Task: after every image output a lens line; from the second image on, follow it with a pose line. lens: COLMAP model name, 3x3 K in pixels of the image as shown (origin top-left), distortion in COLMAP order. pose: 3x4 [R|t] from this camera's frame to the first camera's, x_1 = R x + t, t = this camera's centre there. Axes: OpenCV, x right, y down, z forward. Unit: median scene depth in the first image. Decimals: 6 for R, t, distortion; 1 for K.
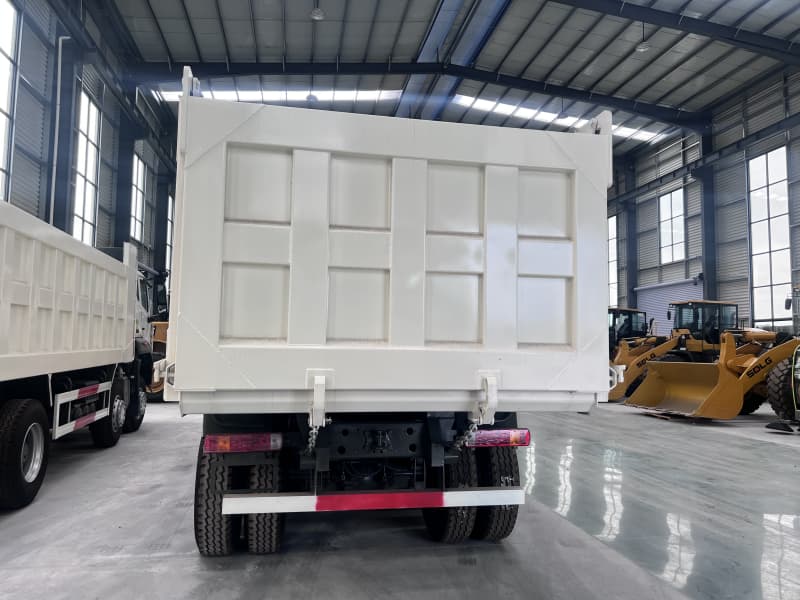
lens RADIAL K [[605.8, 0, 400.0], [0, 605.8, 300.0], [0, 0, 1]] dist [-0.006530, -0.003213]
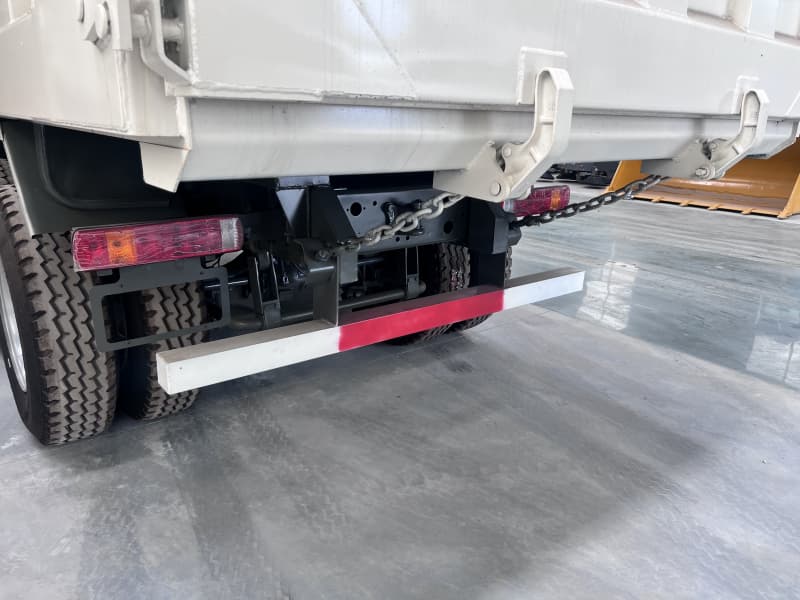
lens RADIAL K [[598.3, 0, 400.0], [0, 598.3, 300.0], [0, 0, 1]] dist [0.006712, -0.000717]
pose [[0.880117, -0.133047, 0.455732, -0.305087], [-0.051420, 0.927568, 0.370100, 0.093848], [-0.471964, -0.349165, 0.809527, 0.508713]]
